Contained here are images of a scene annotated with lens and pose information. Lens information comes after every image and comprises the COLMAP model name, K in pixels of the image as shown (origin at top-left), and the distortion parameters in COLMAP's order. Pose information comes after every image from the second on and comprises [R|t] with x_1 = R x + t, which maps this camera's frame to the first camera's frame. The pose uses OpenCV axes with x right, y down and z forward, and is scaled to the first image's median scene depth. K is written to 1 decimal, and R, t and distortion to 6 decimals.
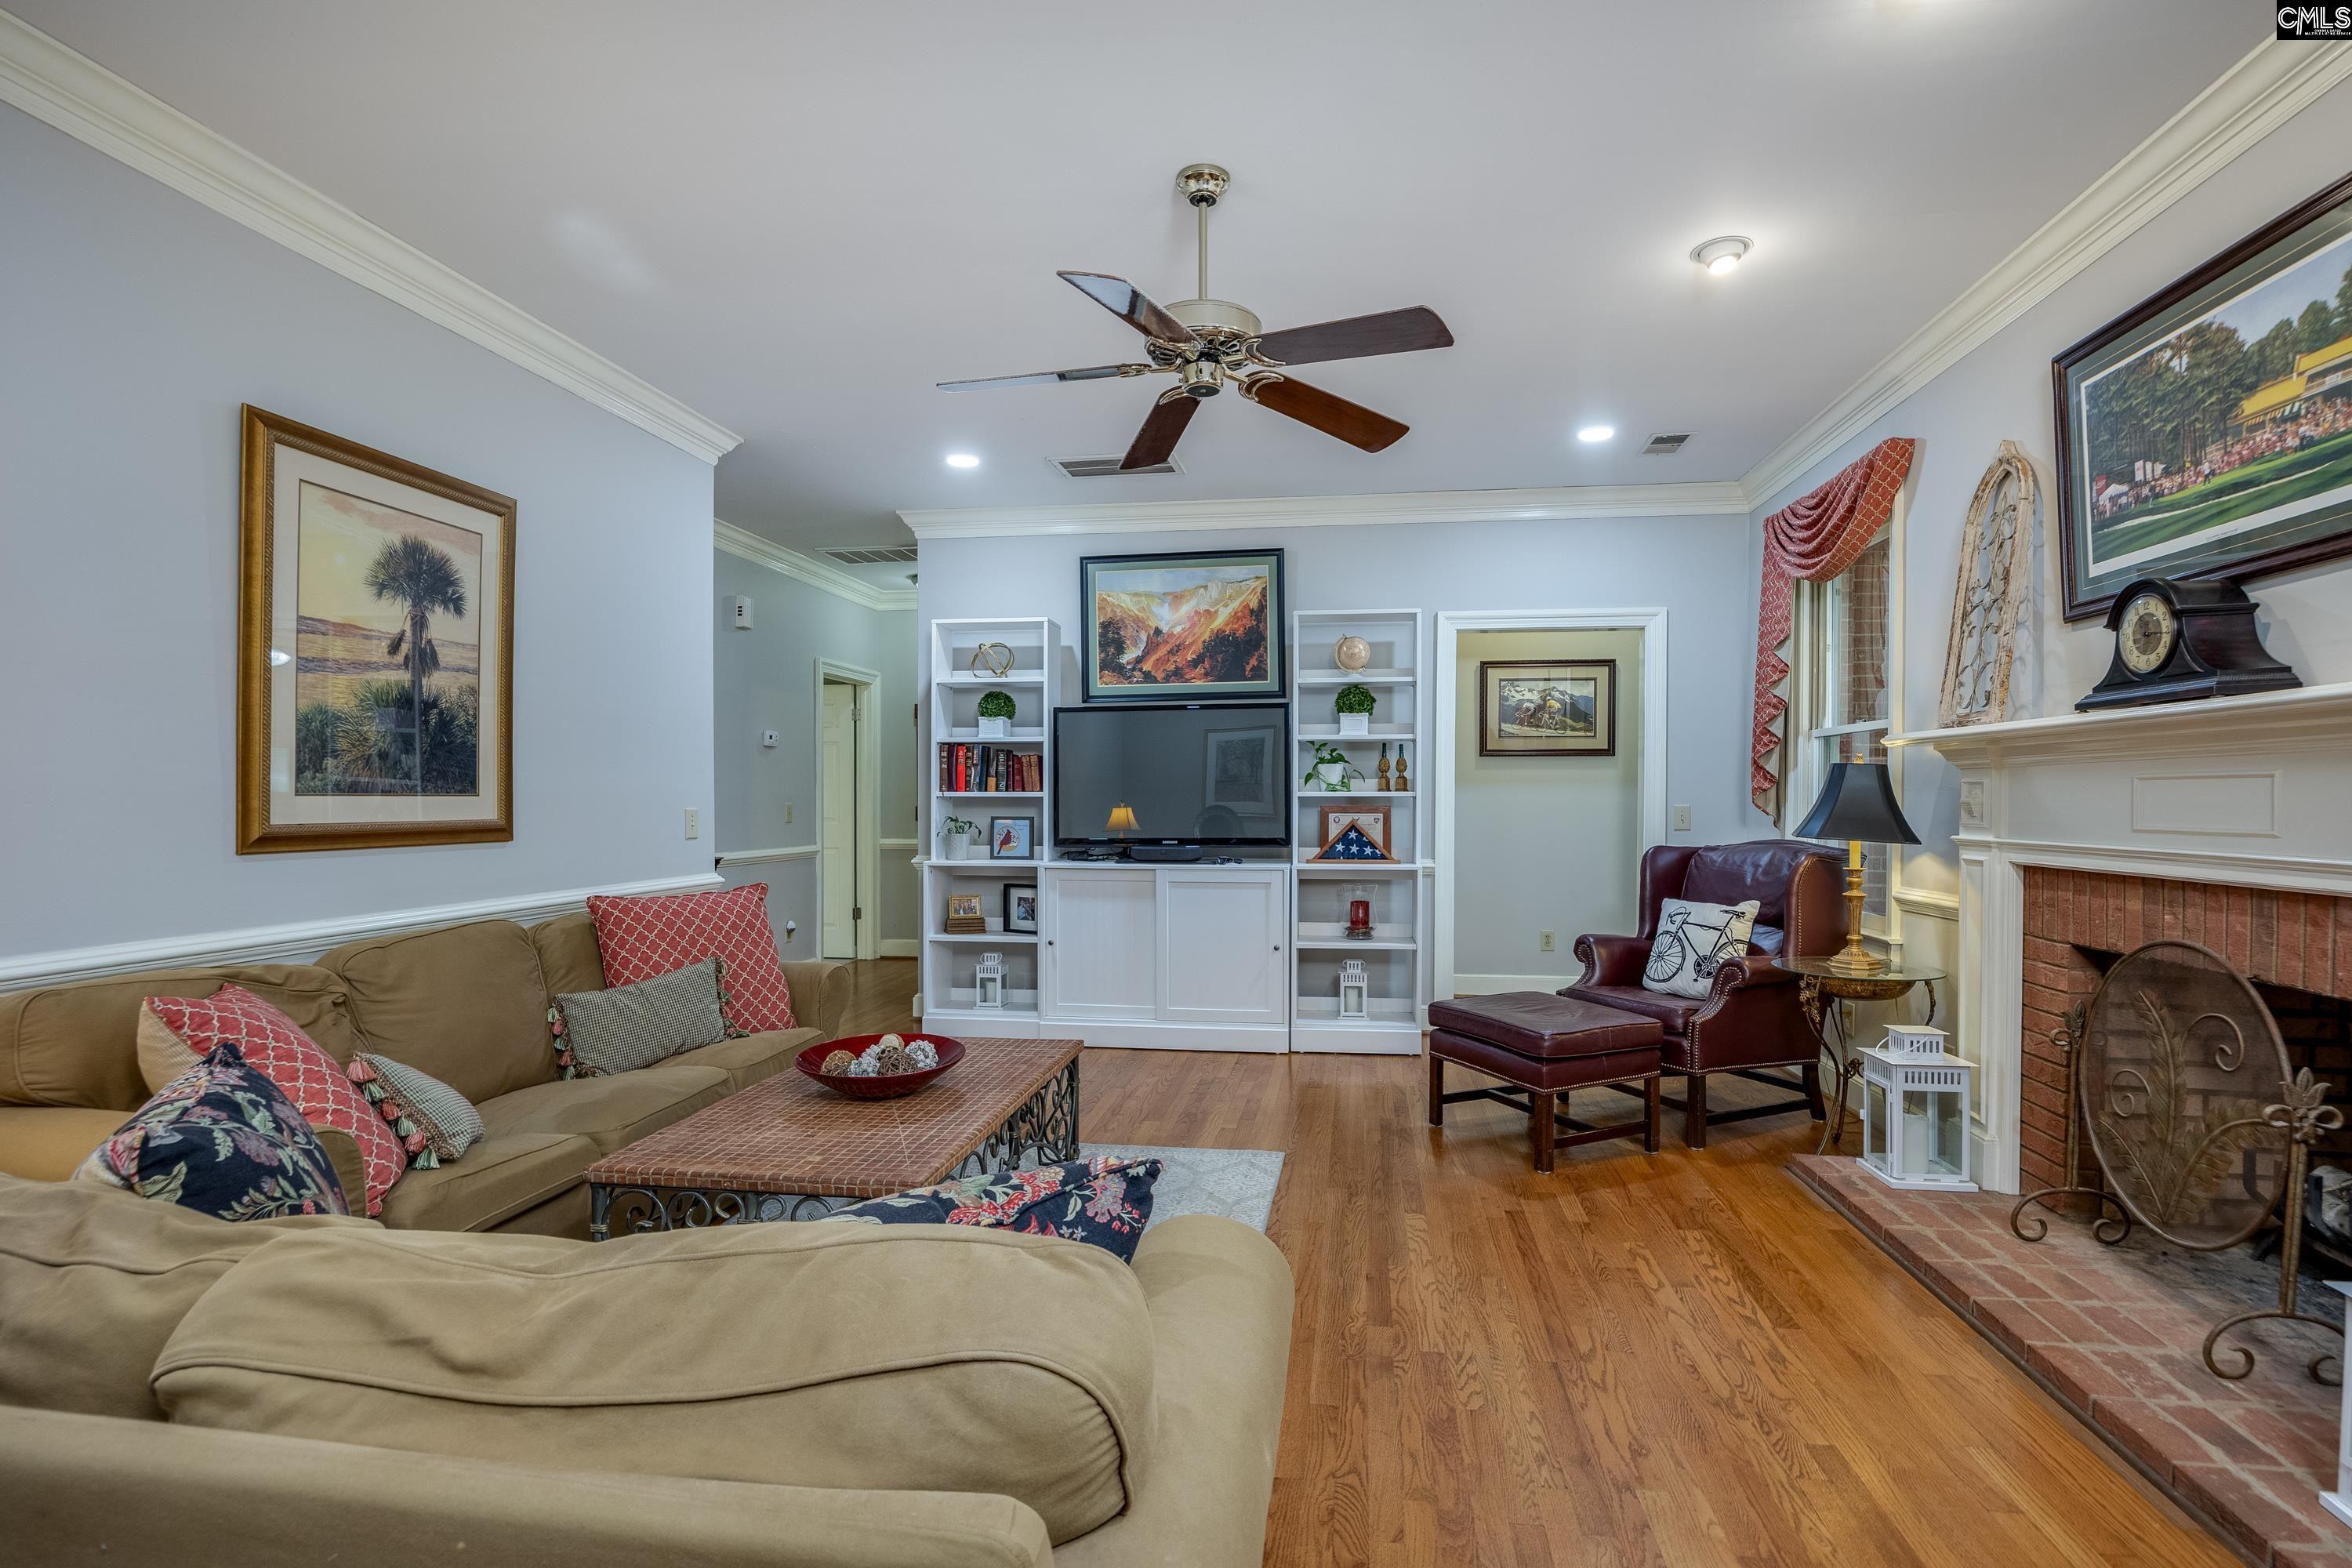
lens RADIAL K [[1124.4, 0, 1229.9], [0, 1124.4, 796.9], [0, 0, 1]] dist [-0.000389, 0.000181]
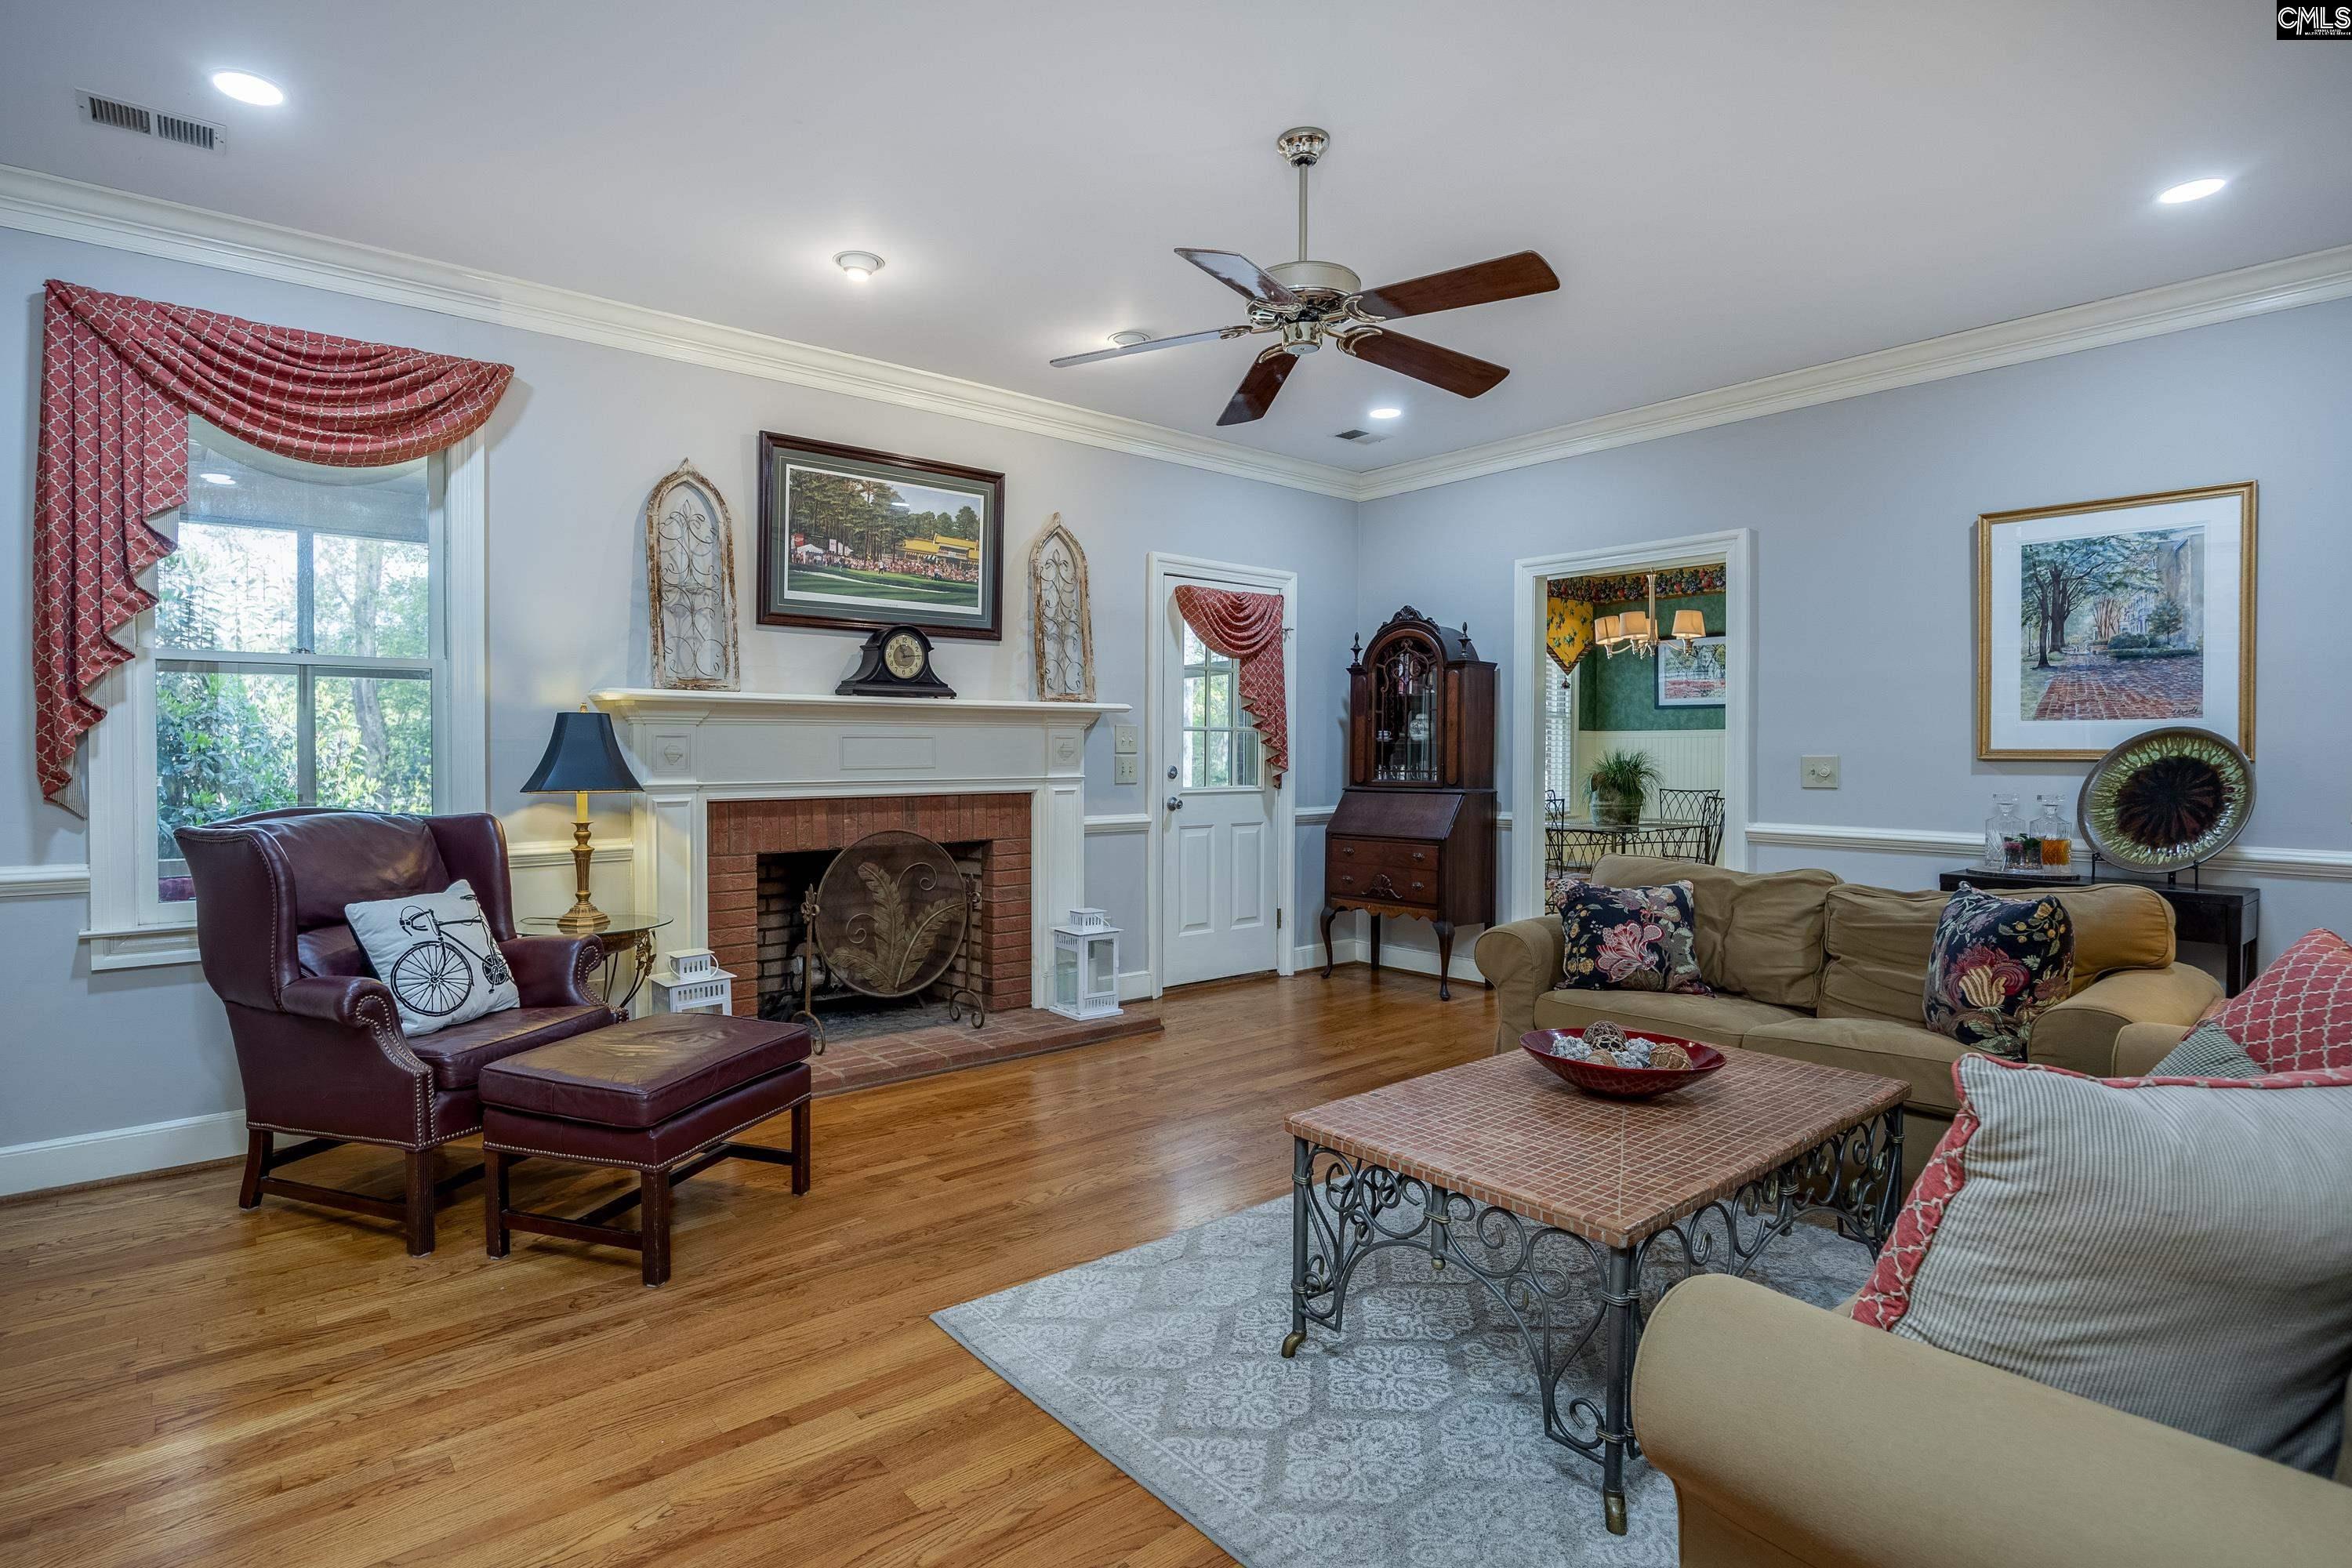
lens RADIAL K [[1151.2, 0, 1124.2], [0, 1151.2, 764.8], [0, 0, 1]] dist [-0.010979, 0.000237]
pose [[-0.709640, -0.009162, 0.704505, -0.589481], [0.001600, 0.999892, 0.014614, 0.000271], [-0.704563, 0.011498, -0.709549, 1.705320]]
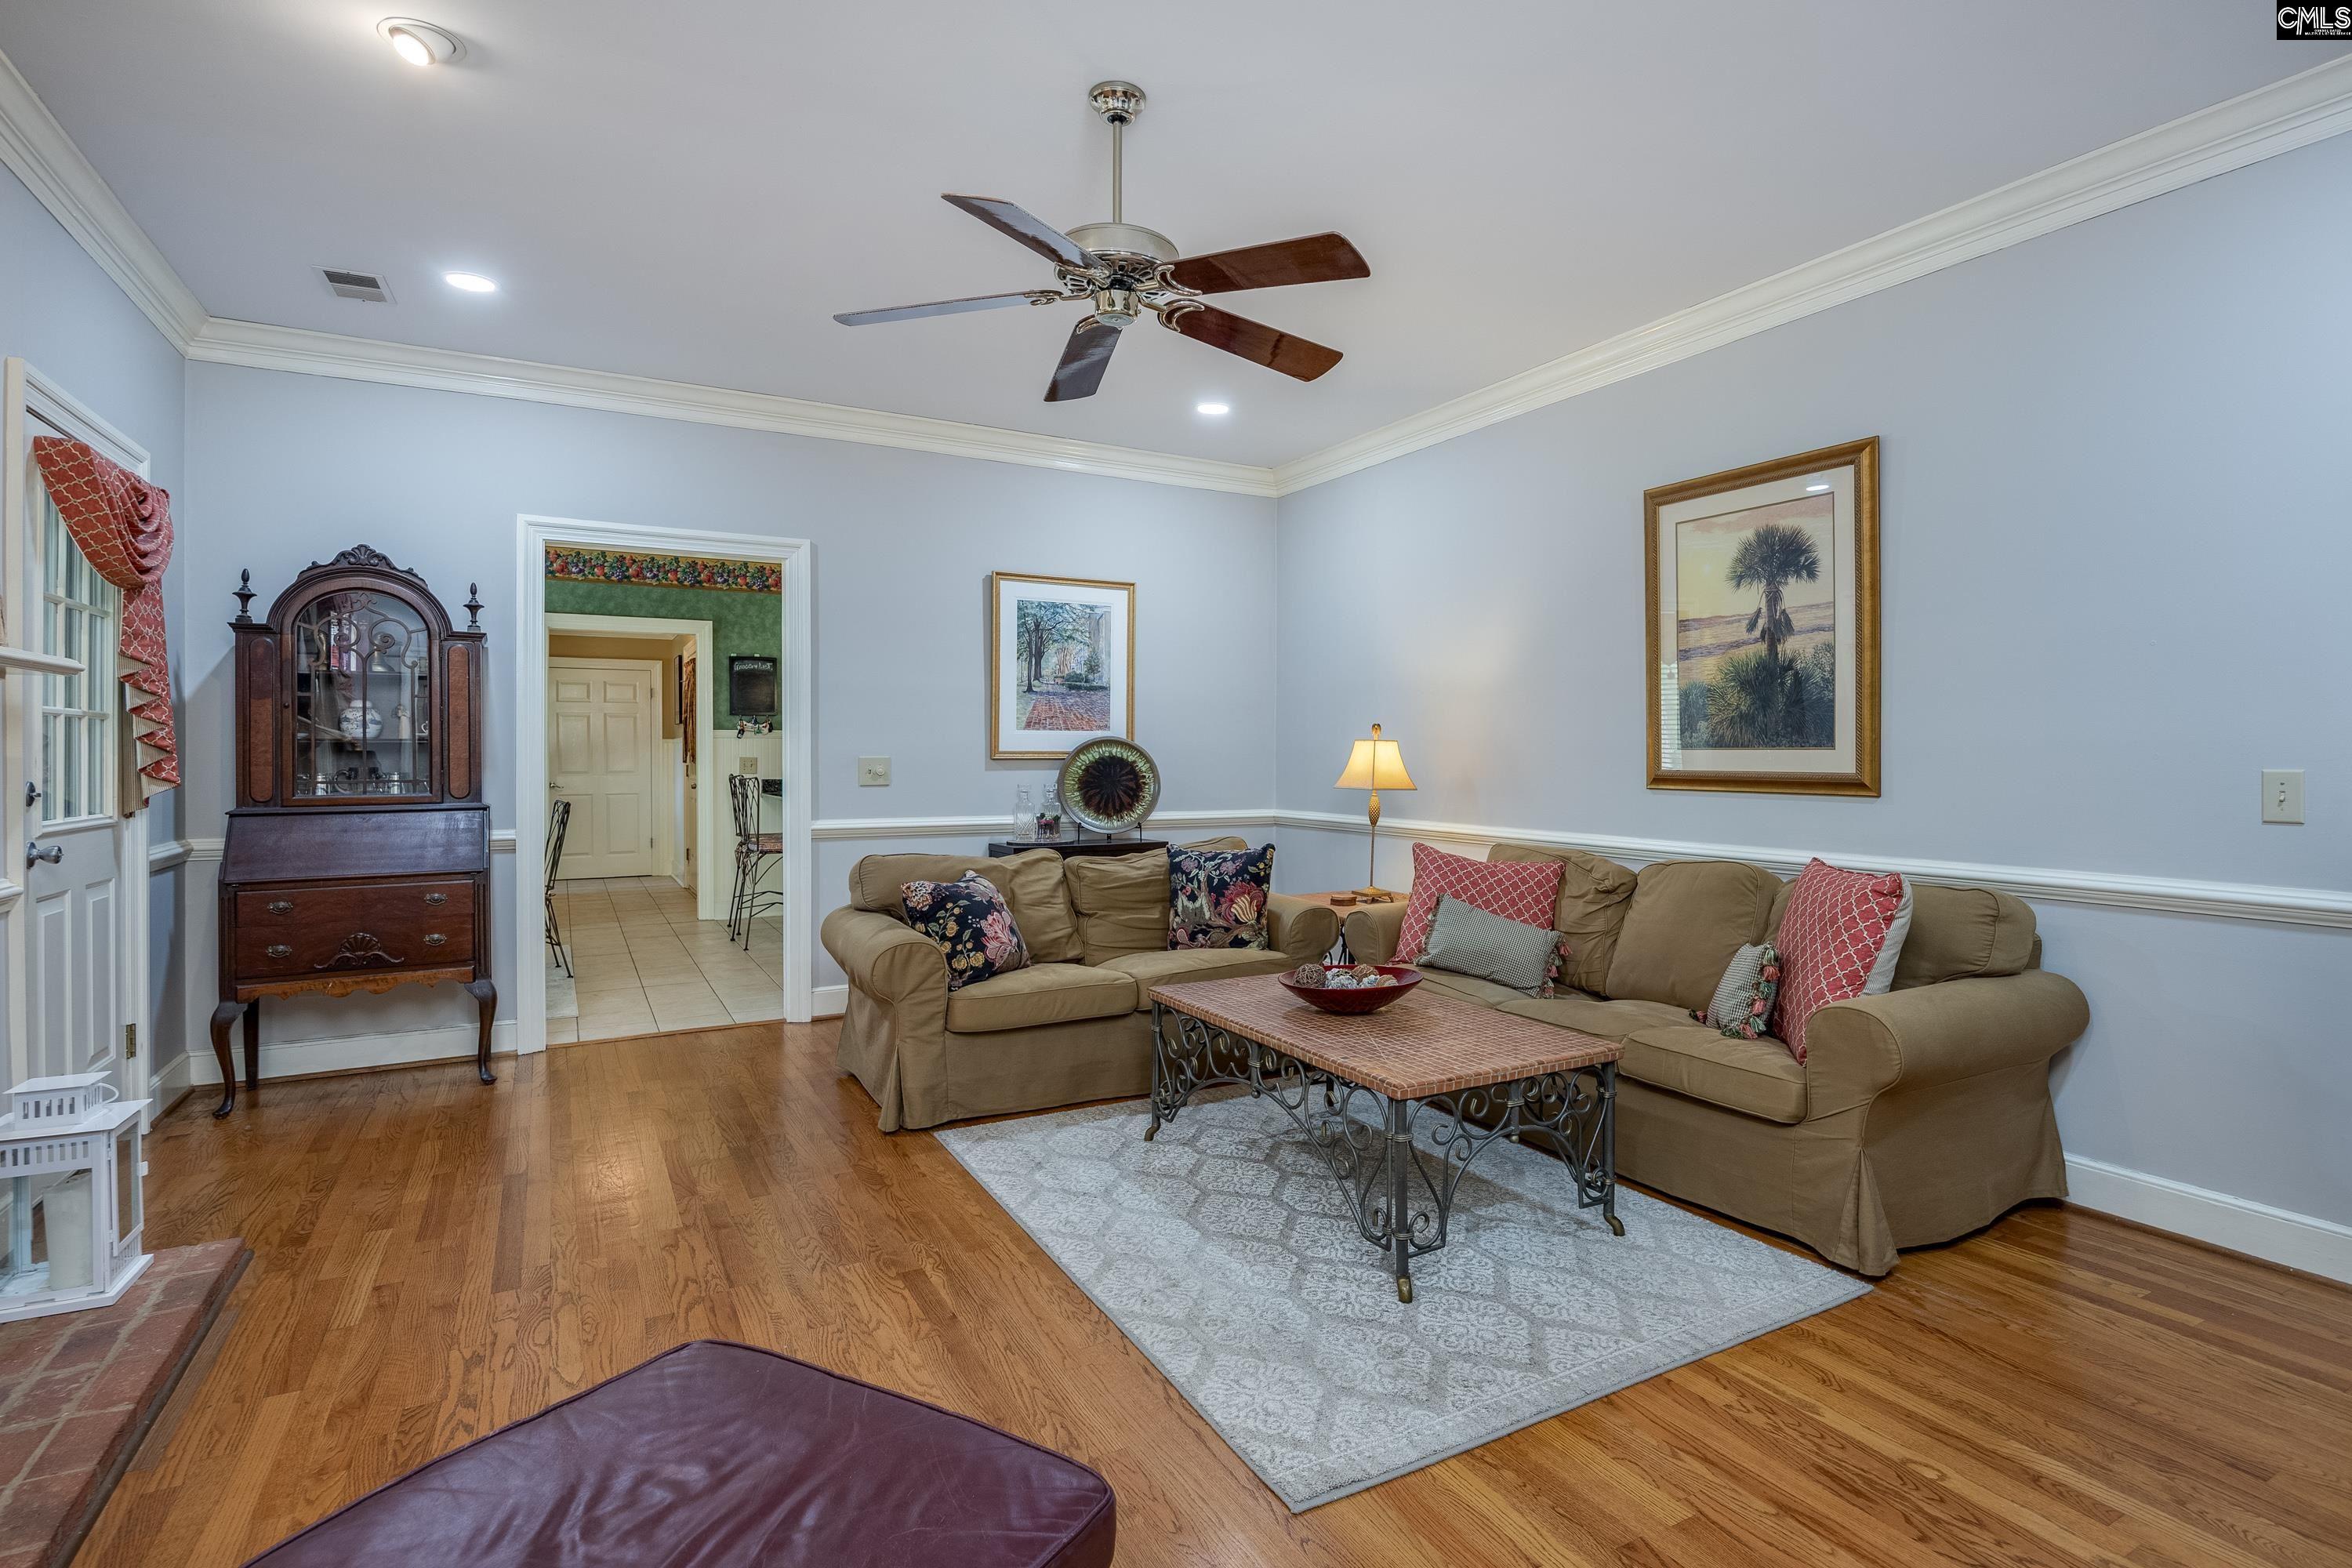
lens RADIAL K [[1174.6, 0, 1236.2], [0, 1174.6, 754.5], [0, 0, 1]] dist [-0.007156, 0.000151]
pose [[-0.805779, 0.000551, -0.592216, 0.441910], [-0.002110, 0.999991, 0.003800, 0.000877], [0.592213, 0.004312, -0.805770, 1.707914]]
